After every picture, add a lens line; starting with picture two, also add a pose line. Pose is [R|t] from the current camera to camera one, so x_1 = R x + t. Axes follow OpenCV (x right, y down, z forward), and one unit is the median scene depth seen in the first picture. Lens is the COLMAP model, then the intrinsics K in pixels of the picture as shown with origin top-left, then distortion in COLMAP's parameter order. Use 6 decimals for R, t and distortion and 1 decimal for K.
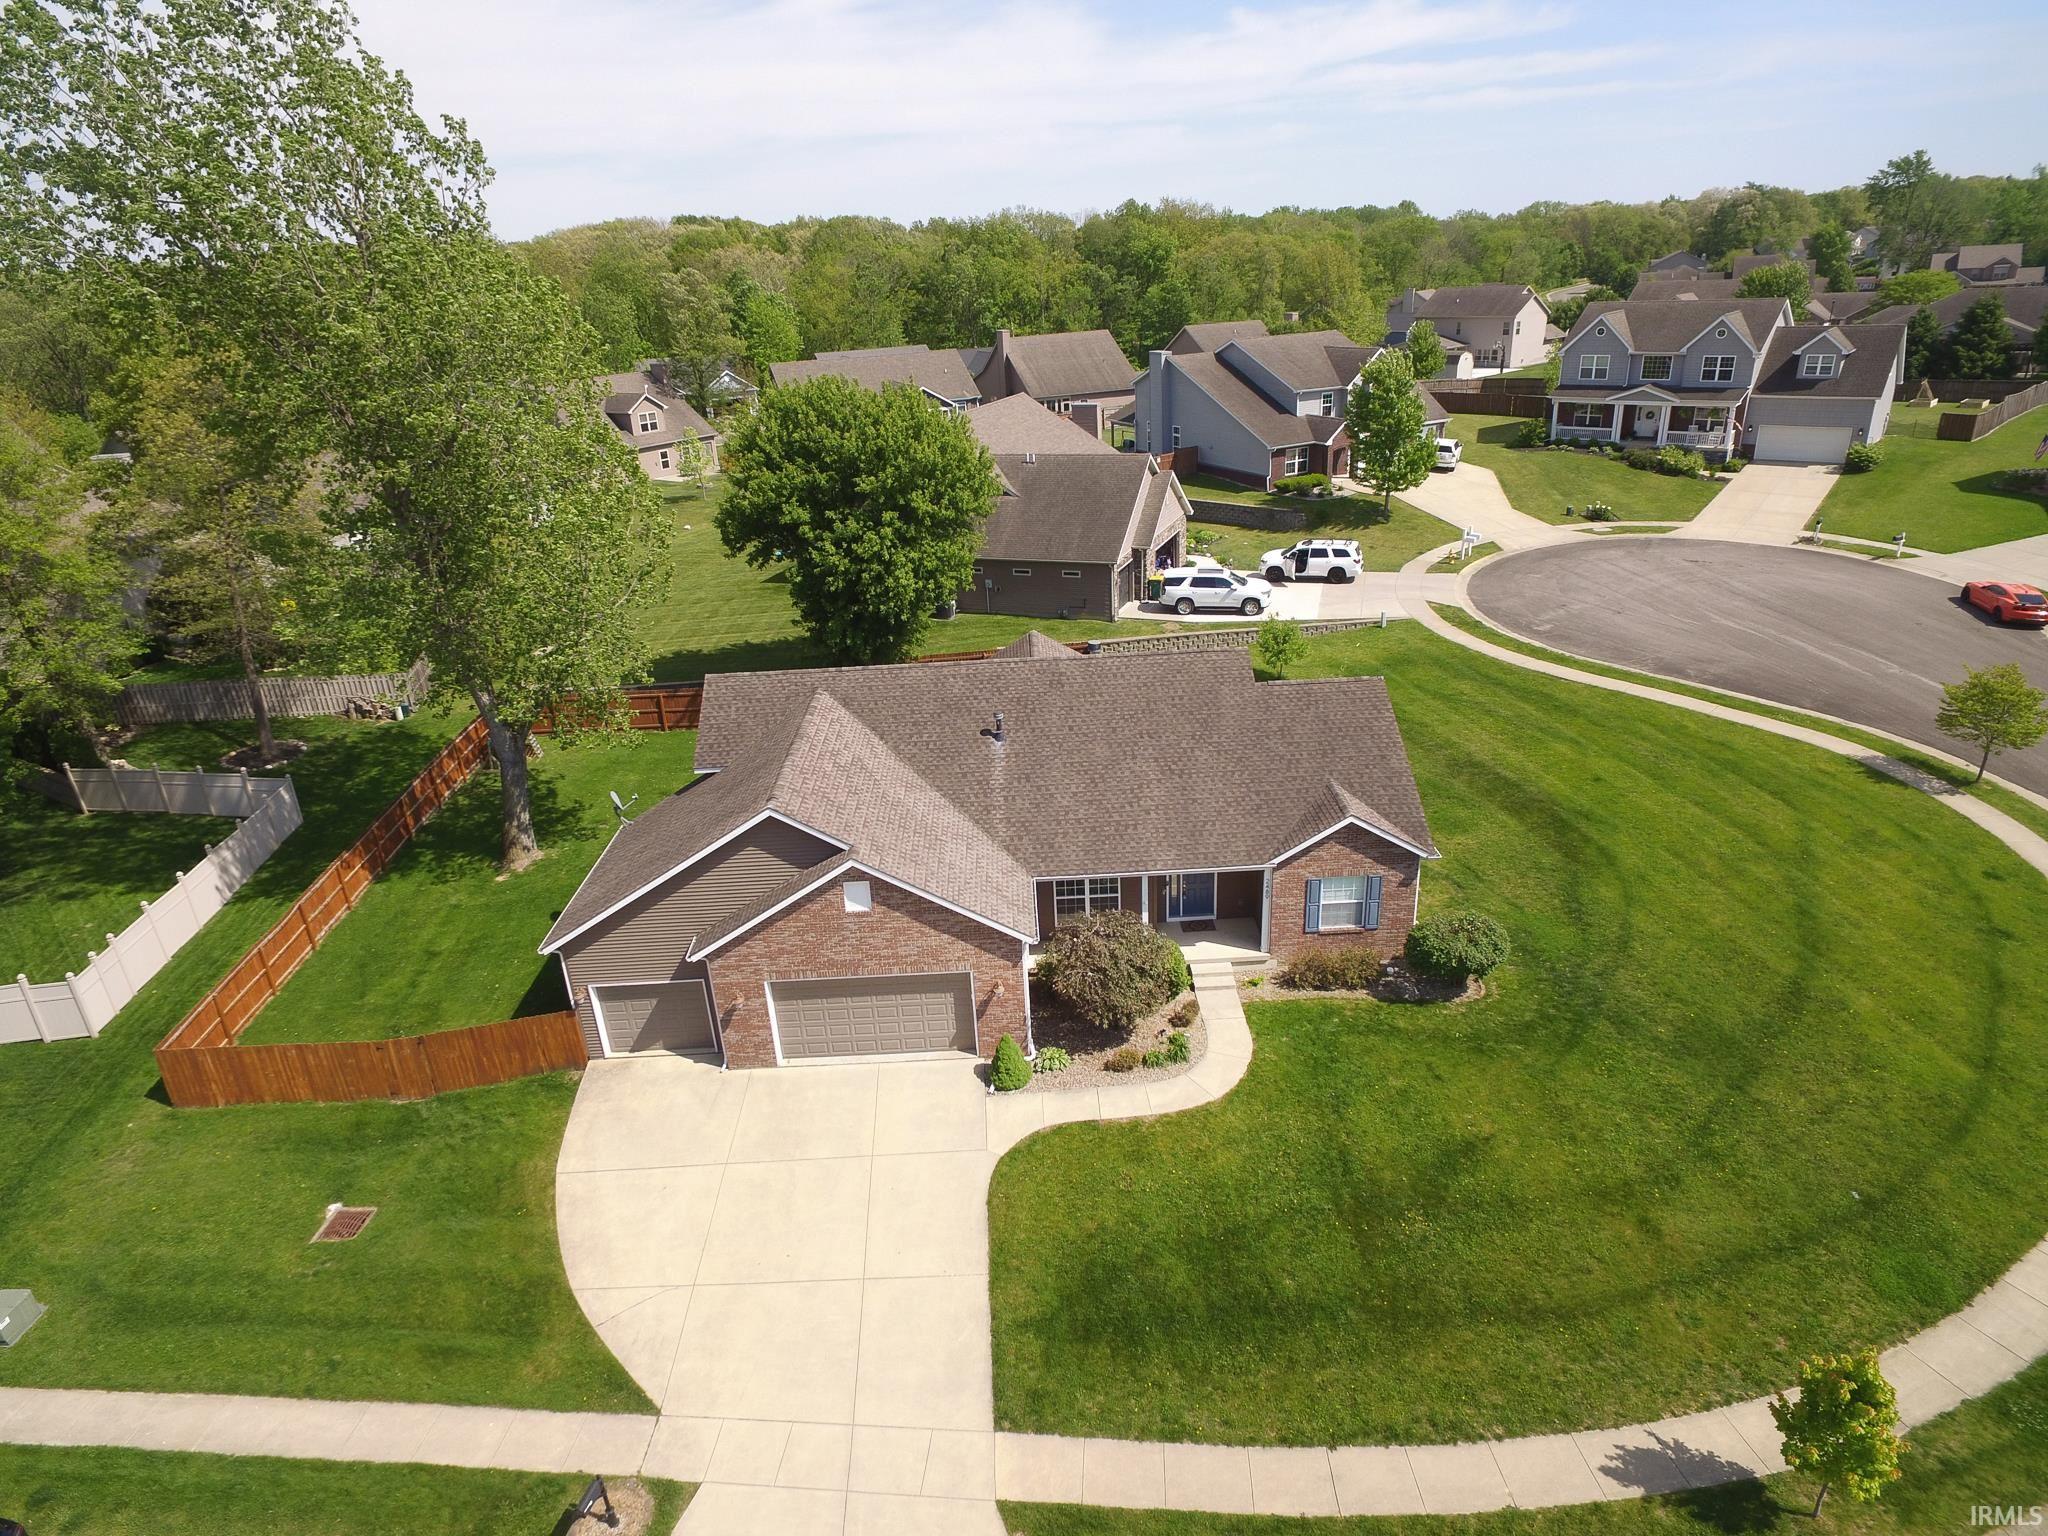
lens RADIAL K [[1176.5, 0, 1024.0], [0, 1176.5, 768.0], [0, 0, 1]] dist [-0.004532, 0.009977]
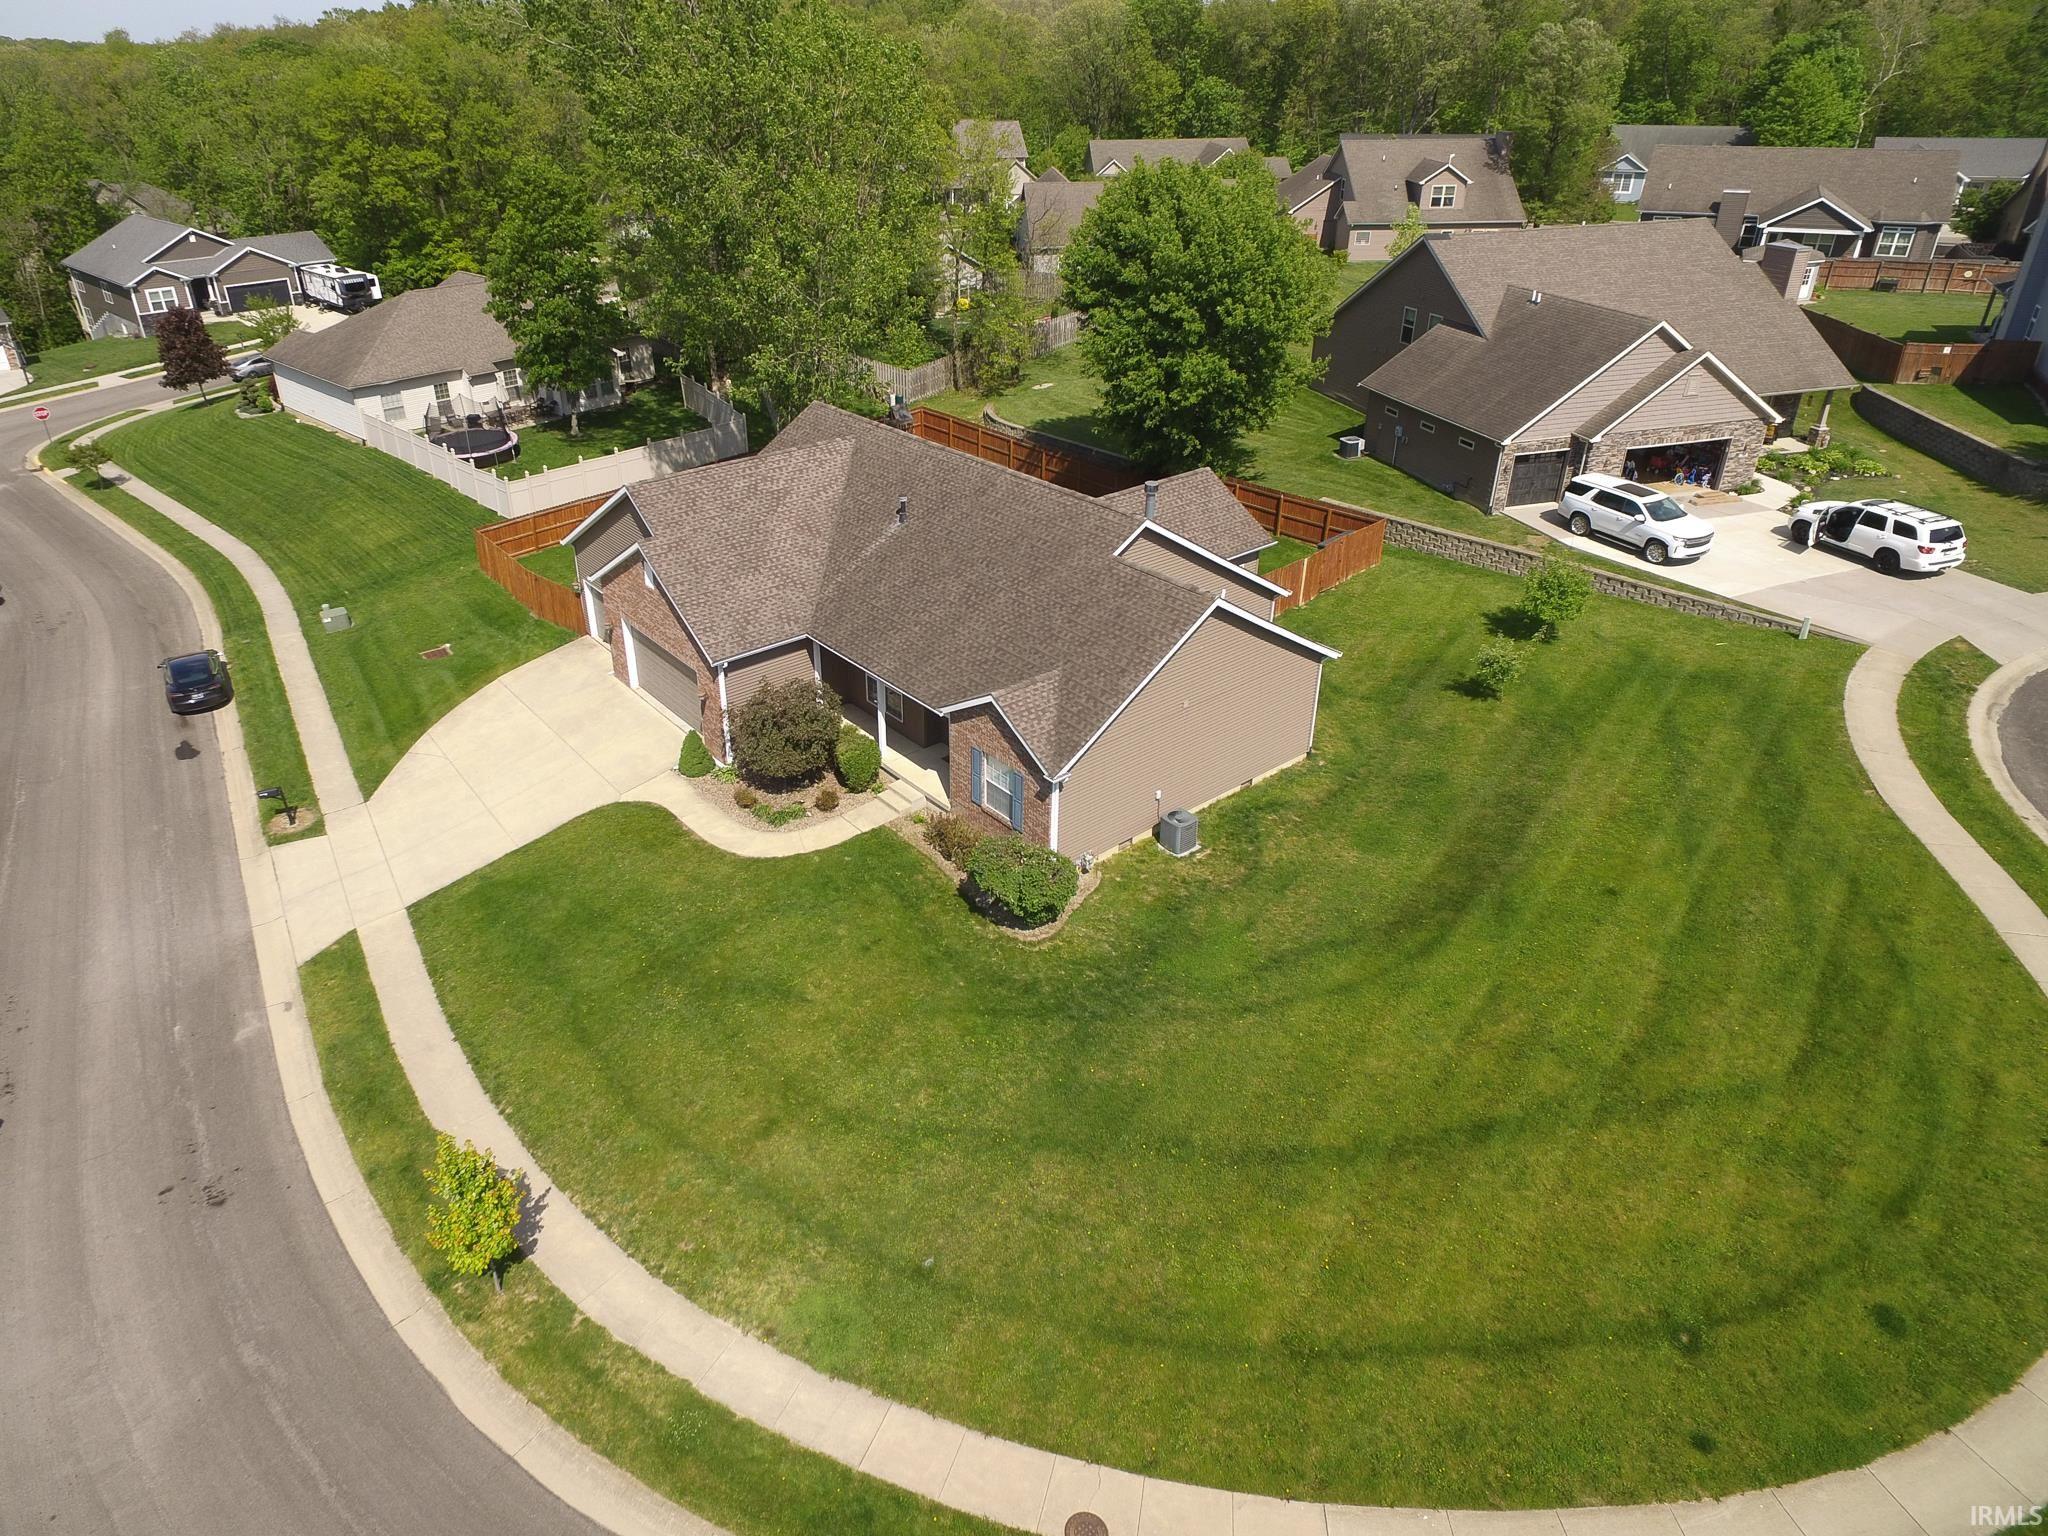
lens RADIAL K [[1275.9, 0, 944.3], [0, 1275.9, 711.8], [0, 0, 1]] dist [0.001533, 0.003329]
pose [[0.599865, 0.410400, -0.686828, 0.898425], [-0.330610, 0.908856, 0.254318, -0.180191], [0.728600, 0.074516, 0.680874, 0.265991]]
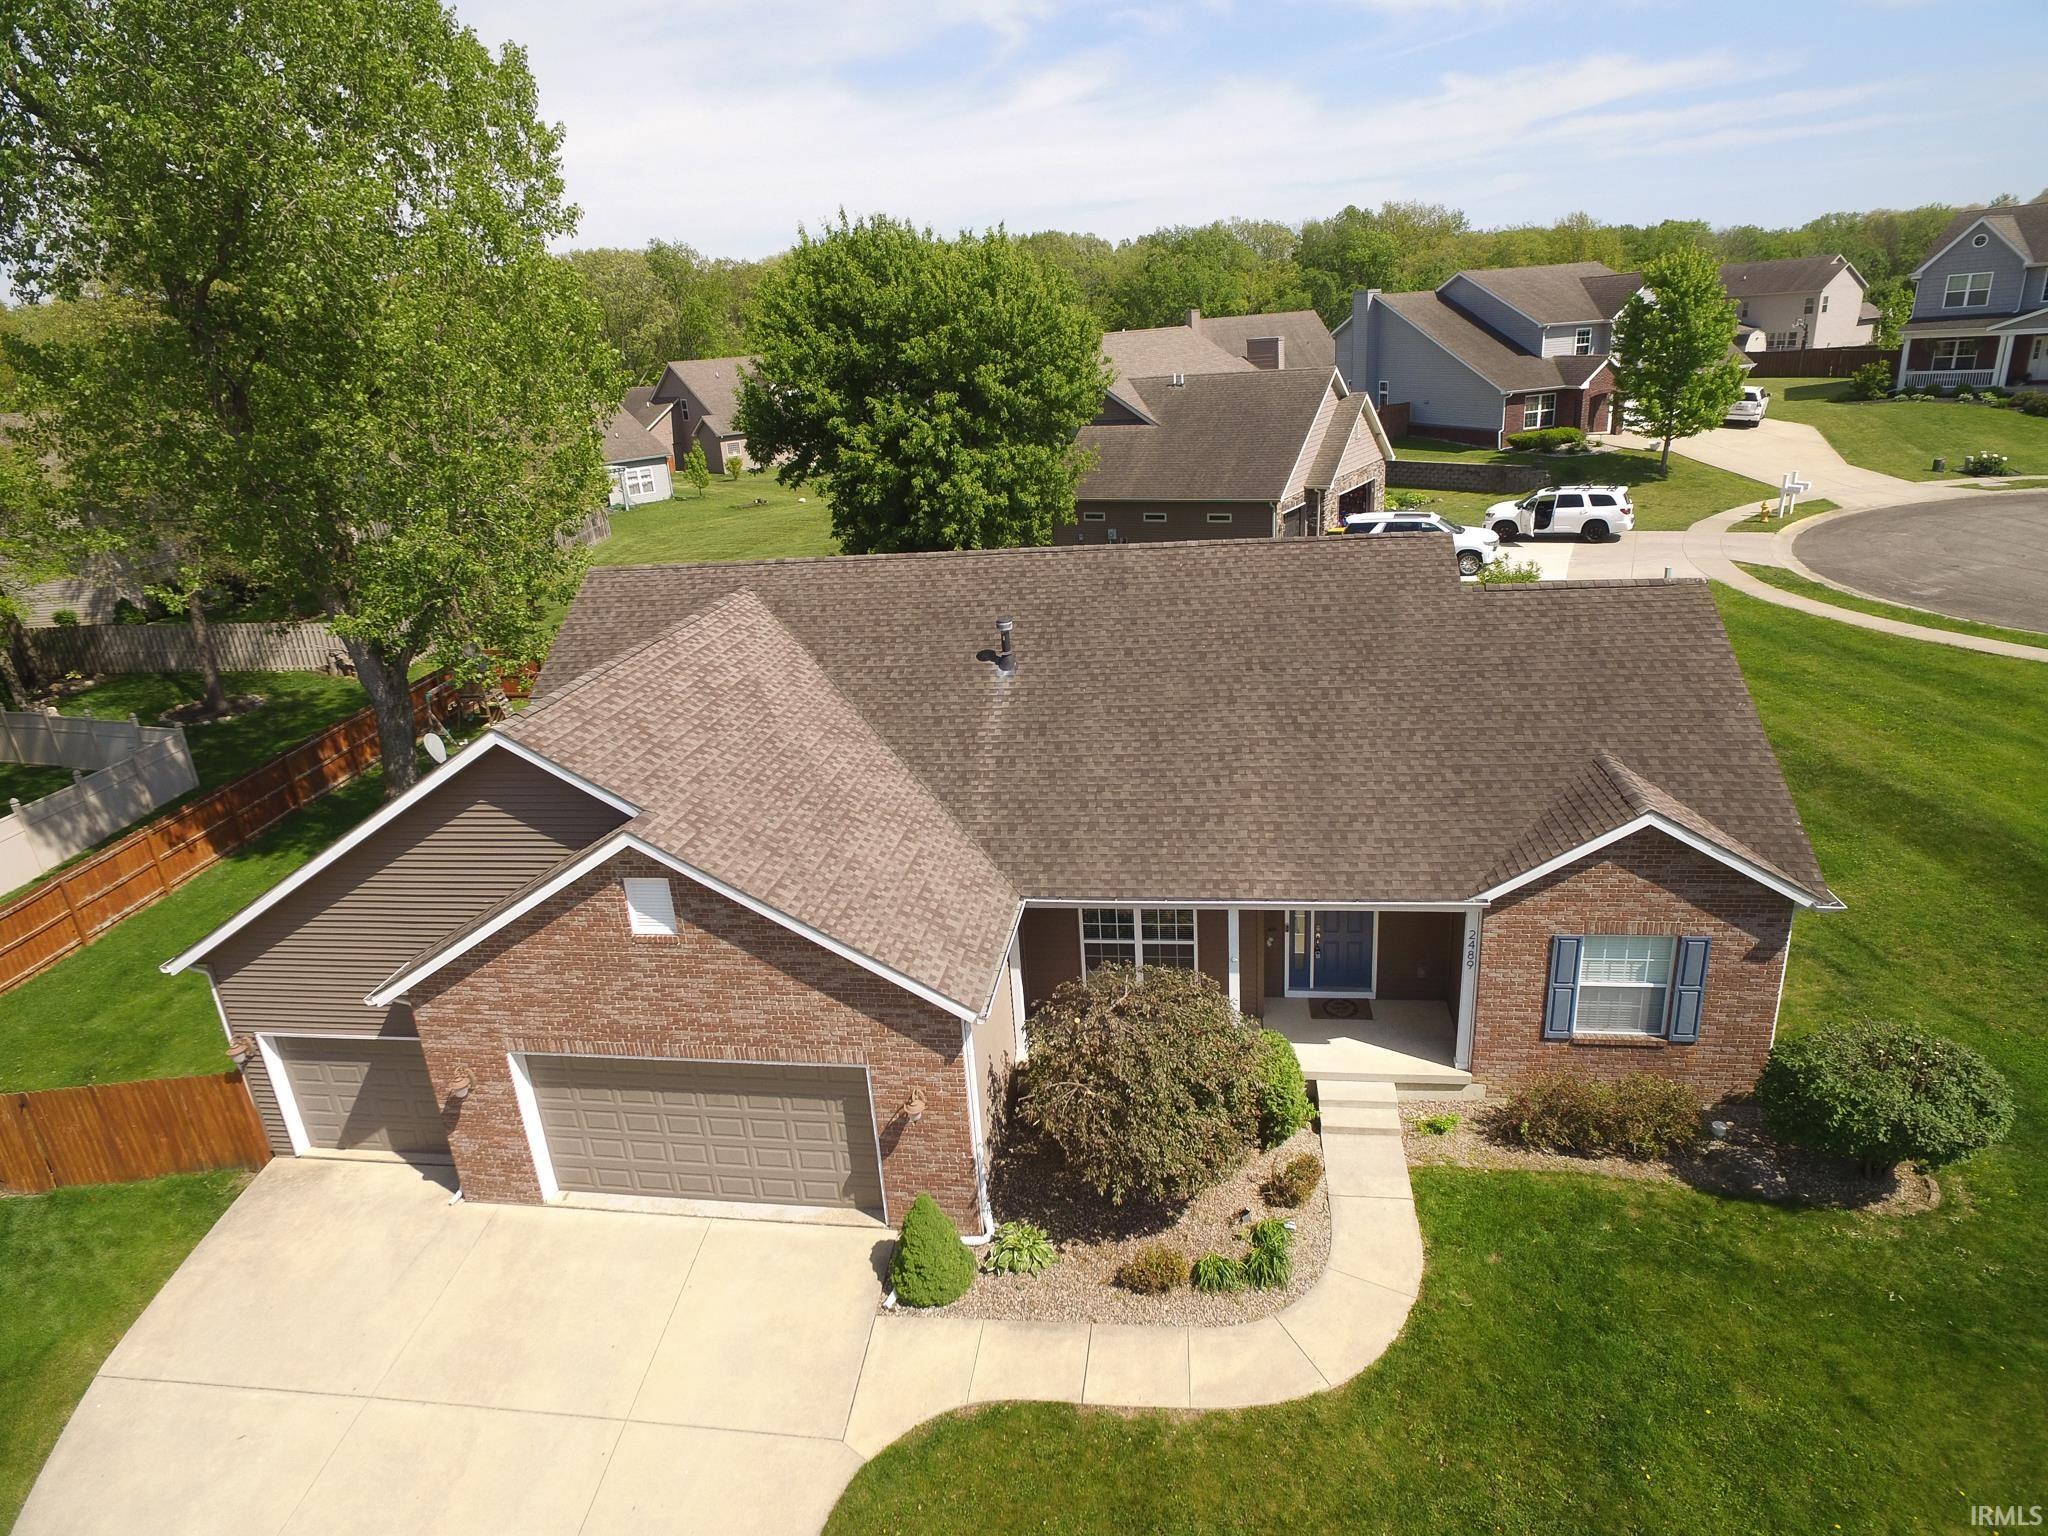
lens RADIAL K [[1176.5, 0, 1024.0], [0, 1176.5, 768.0], [0, 0, 1]] dist [-0.004532, 0.009977]
pose [[0.983824, 0.041865, -0.174178, 0.097050], [-0.048936, 0.998135, -0.036497, 0.049769], [0.172325, 0.044430, 0.984038, 0.434798]]
